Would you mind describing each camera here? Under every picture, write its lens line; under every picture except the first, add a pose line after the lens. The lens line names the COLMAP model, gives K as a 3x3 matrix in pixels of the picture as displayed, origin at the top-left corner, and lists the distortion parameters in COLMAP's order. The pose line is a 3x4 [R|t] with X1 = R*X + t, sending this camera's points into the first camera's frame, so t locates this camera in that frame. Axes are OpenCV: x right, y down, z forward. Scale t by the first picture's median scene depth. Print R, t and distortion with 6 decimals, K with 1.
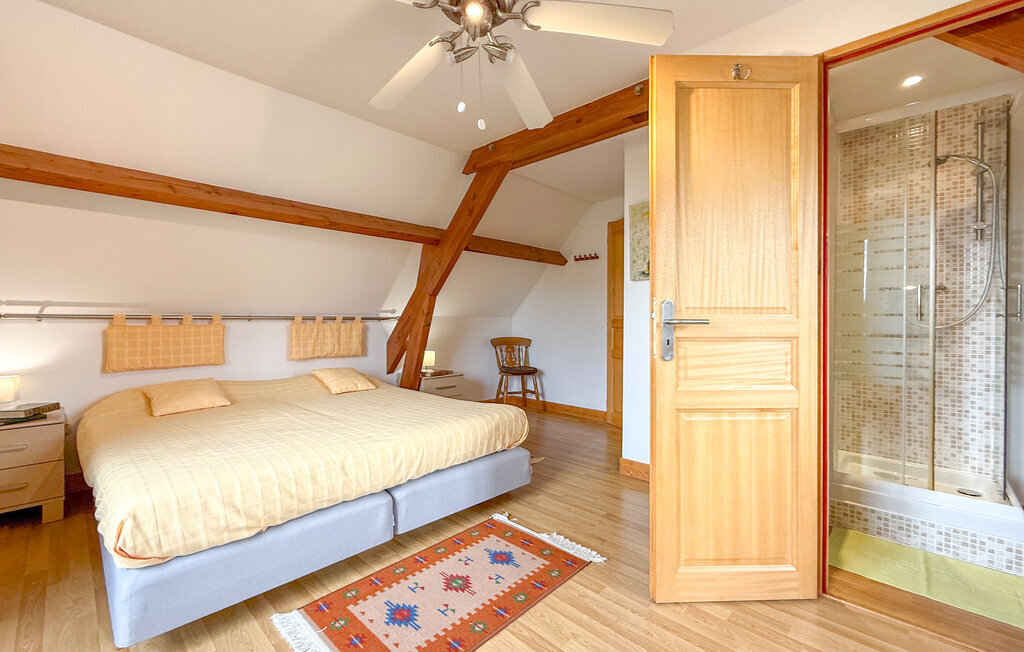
lens RADIAL K [[432.2, 0, 512.0], [0, 432.2, 326.0], [0, 0, 1]] dist [-0.000041, -0.000024]
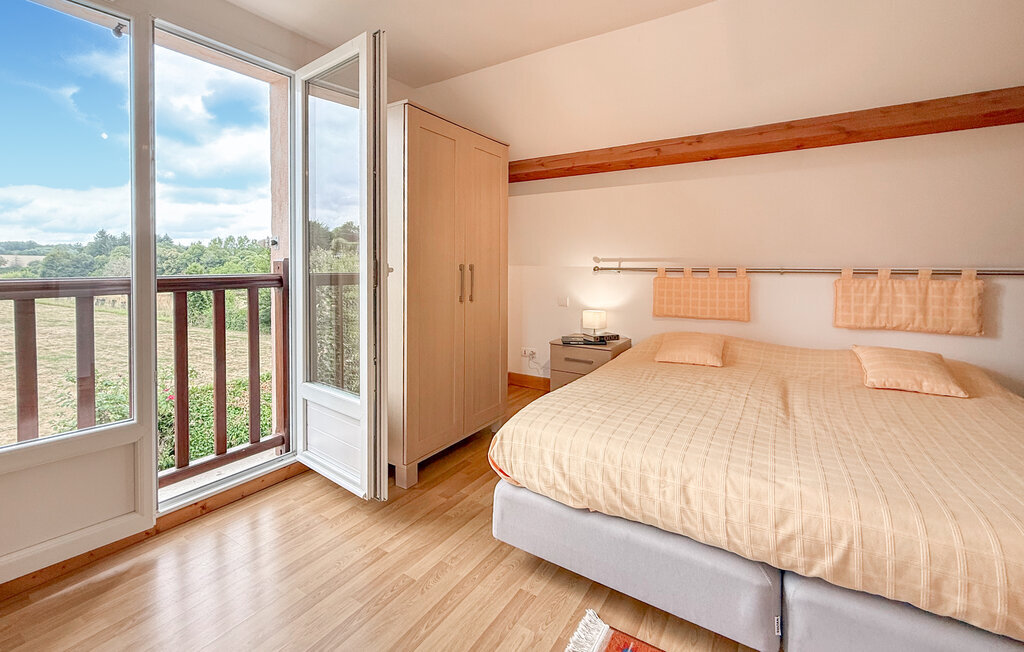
lens RADIAL K [[429.3, 0, 503.8], [0, 429.3, 271.7], [0, 0, 1]] dist [-0.000334, 0.000004]
pose [[0.181752, 0.013852, -0.983247, 0.268436], [-0.015772, 0.999813, 0.011170, -0.037729], [0.983218, 0.013478, 0.181937, 0.624683]]
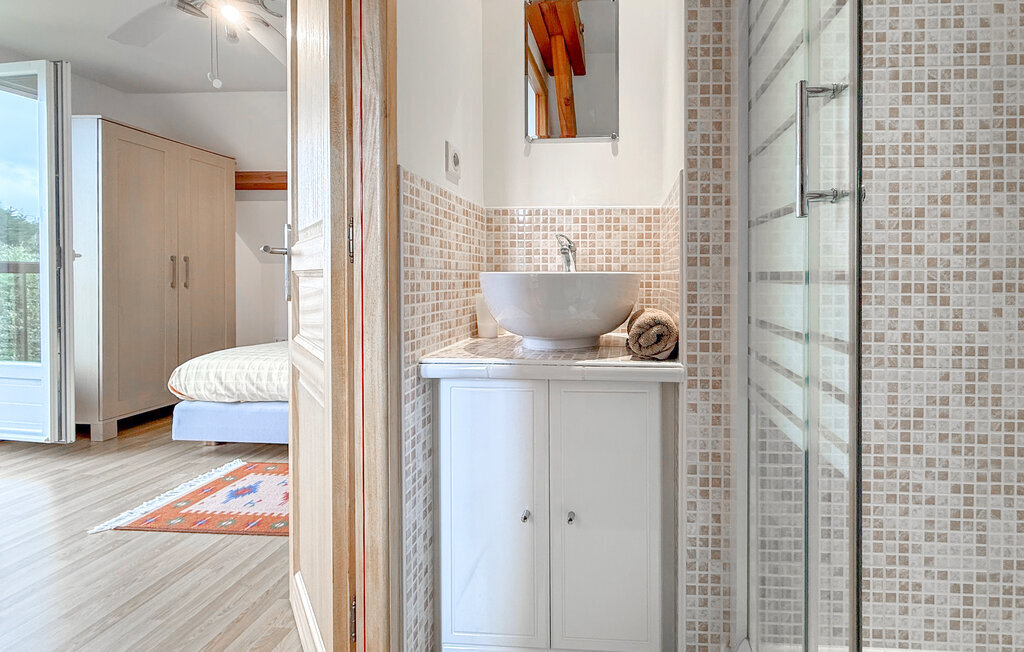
lens RADIAL K [[449.7, 0, 590.5], [0, 449.7, 283.3], [0, 0, 1]] dist [-0.000252, 0.000054]
pose [[0.640256, 0.014673, -0.768022, 1.345427], [-0.016222, 0.999853, 0.005578, 0.033298], [0.767990, 0.008887, 0.640400, 0.897298]]
